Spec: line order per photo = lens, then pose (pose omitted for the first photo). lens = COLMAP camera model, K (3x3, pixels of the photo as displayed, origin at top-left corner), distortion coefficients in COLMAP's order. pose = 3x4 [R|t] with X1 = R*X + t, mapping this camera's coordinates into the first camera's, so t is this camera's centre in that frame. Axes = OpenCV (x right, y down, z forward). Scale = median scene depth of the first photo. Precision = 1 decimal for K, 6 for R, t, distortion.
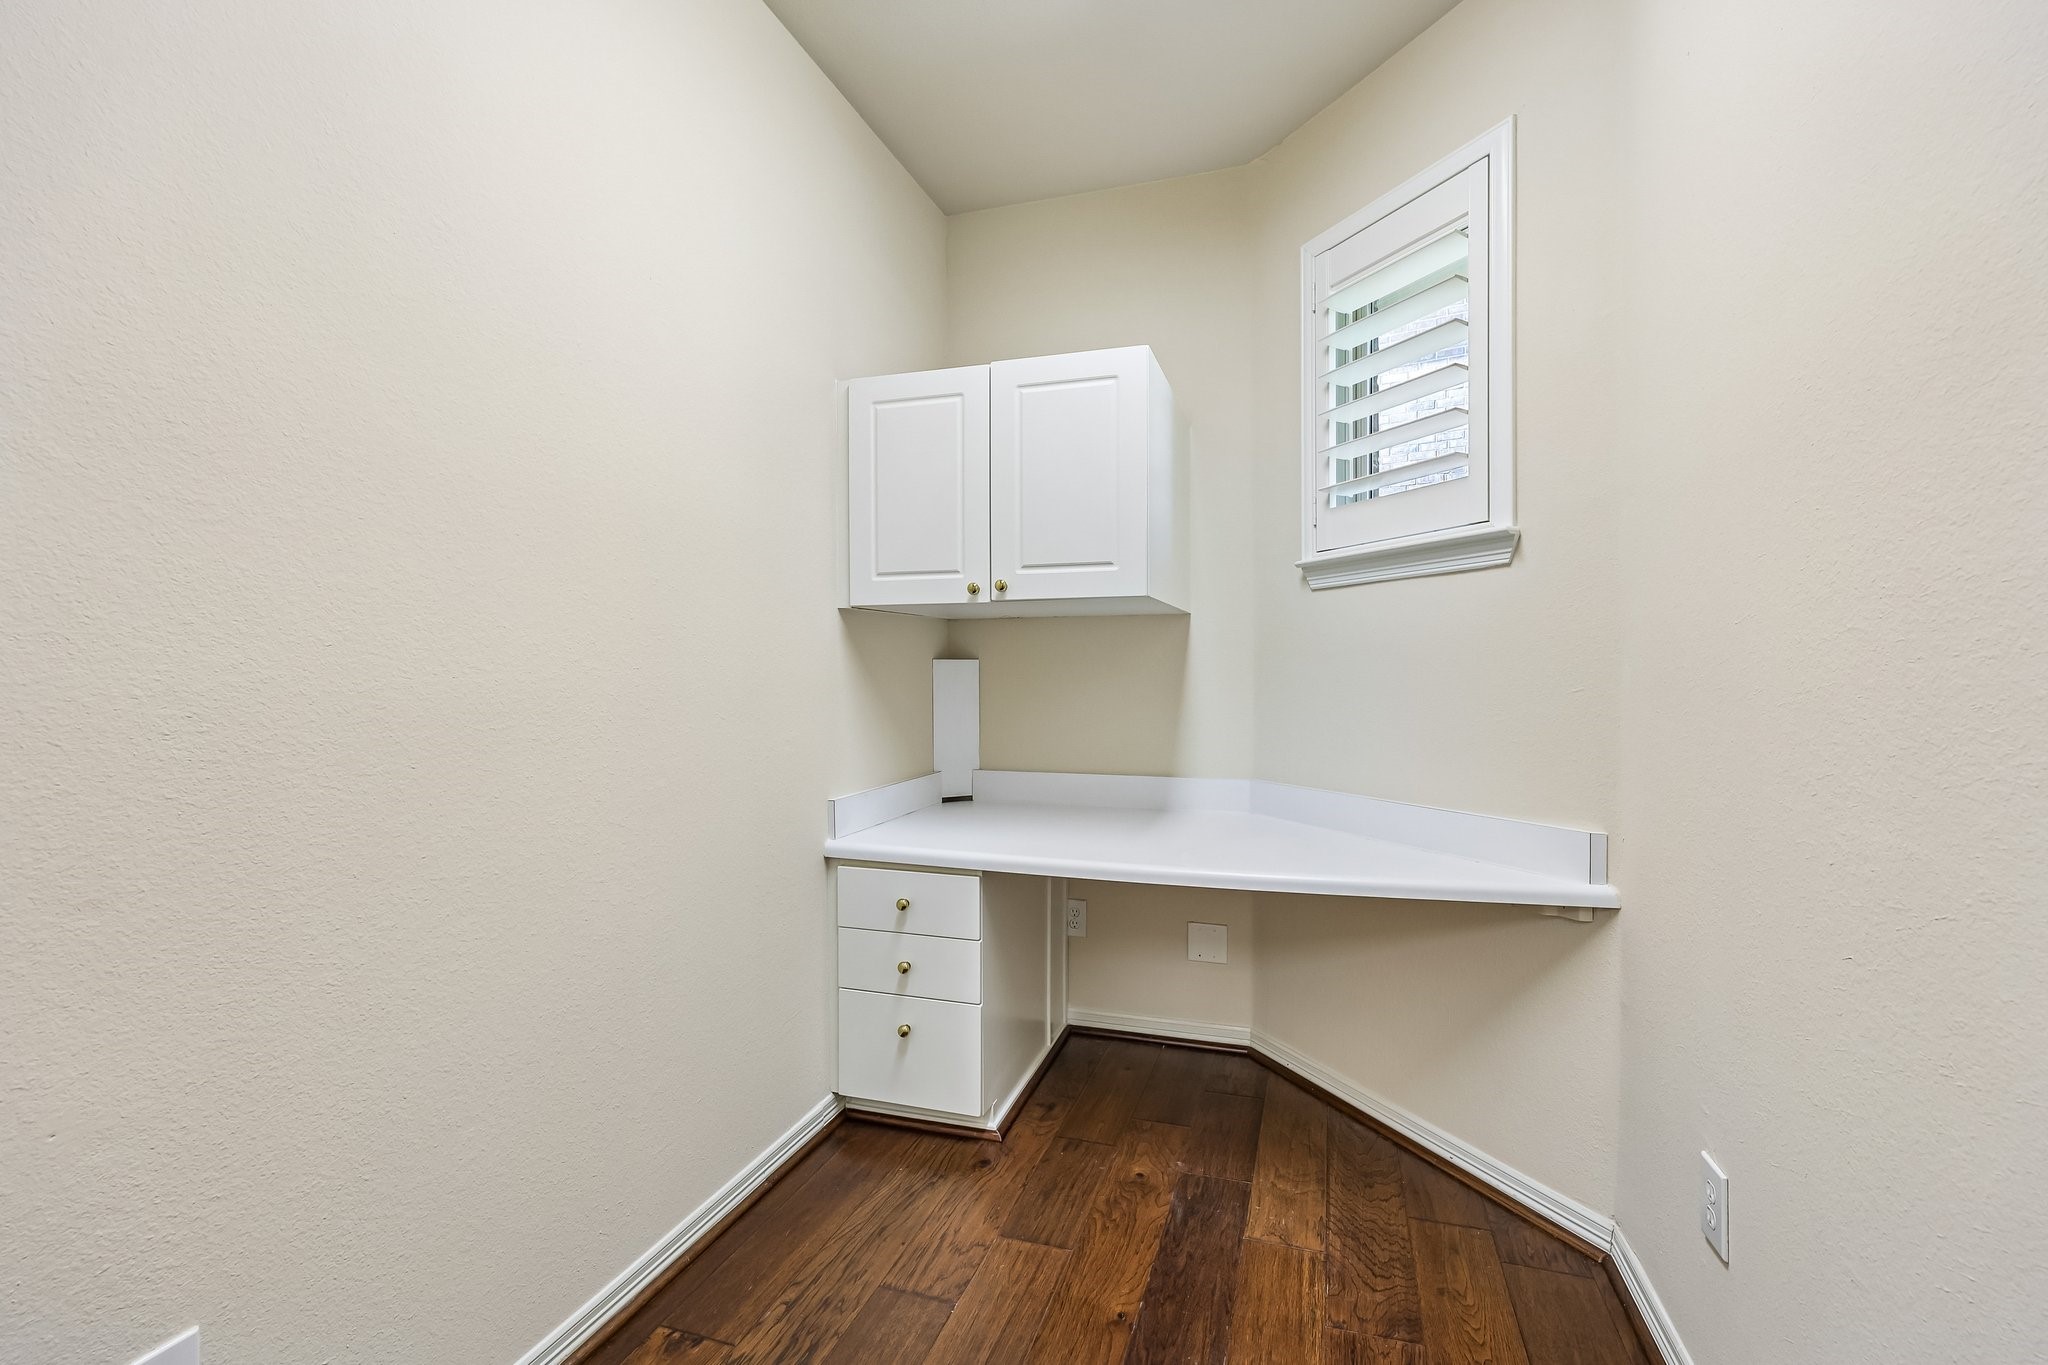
lens RADIAL K [[857.3, 0, 1024.0], [0, 857.3, 682.5], [0, 0, 1]] dist [0.001577, 0.000060]
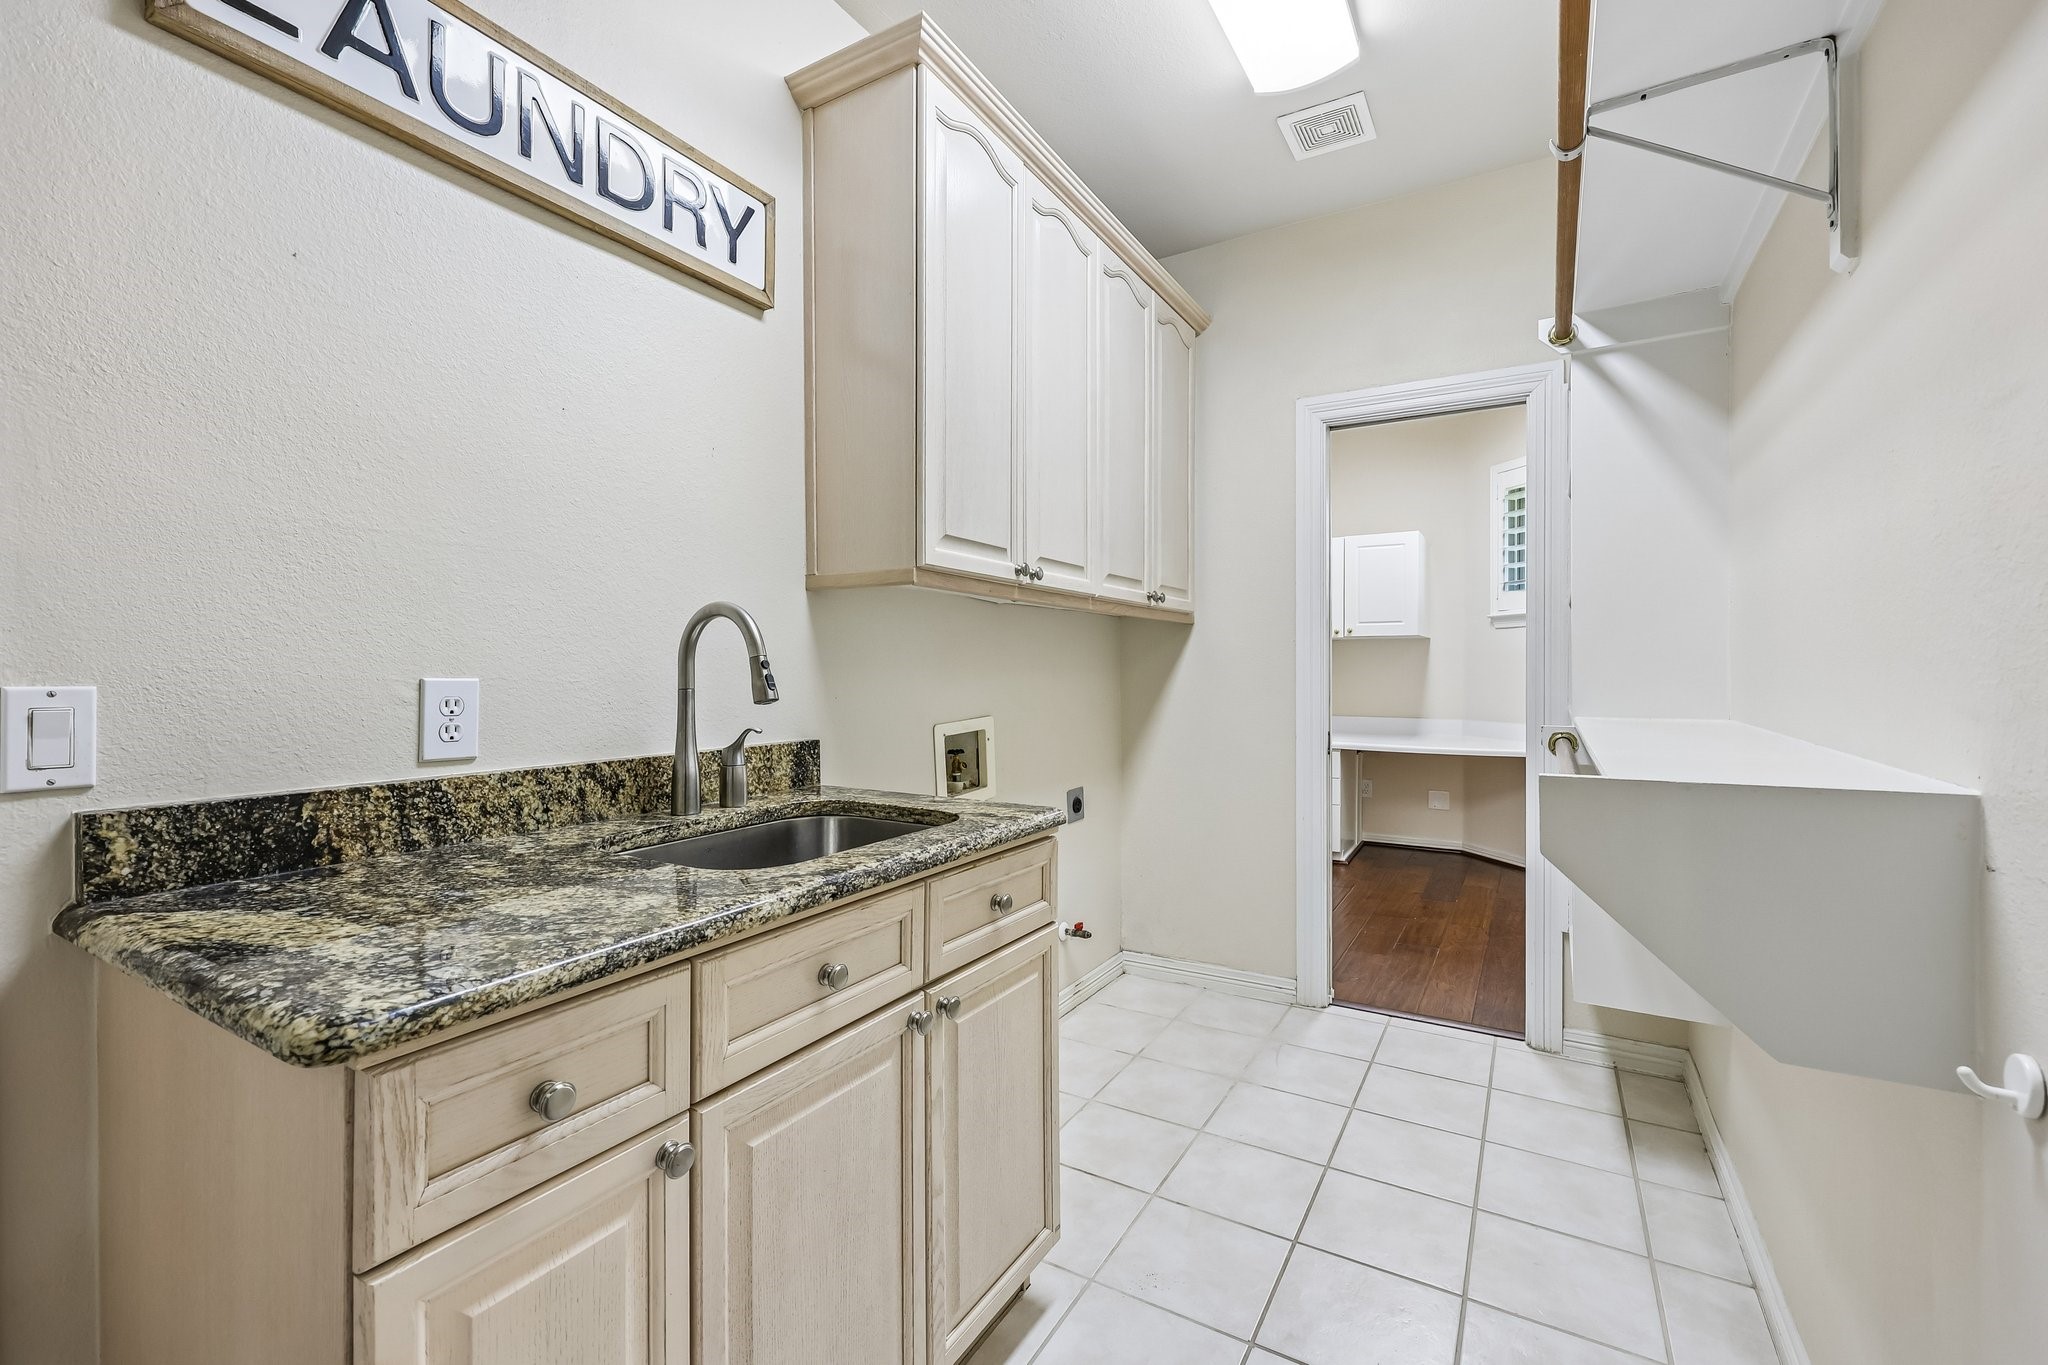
lens RADIAL K [[857.3, 0, 1024.0], [0, 857.3, 682.5], [0, 0, 1]] dist [0.001577, 0.000060]
pose [[0.978329, 0.006869, -0.206941, -0.367060], [-0.004428, 0.999915, 0.012257, 0.004448], [0.207007, -0.011075, 0.978277, -1.325812]]
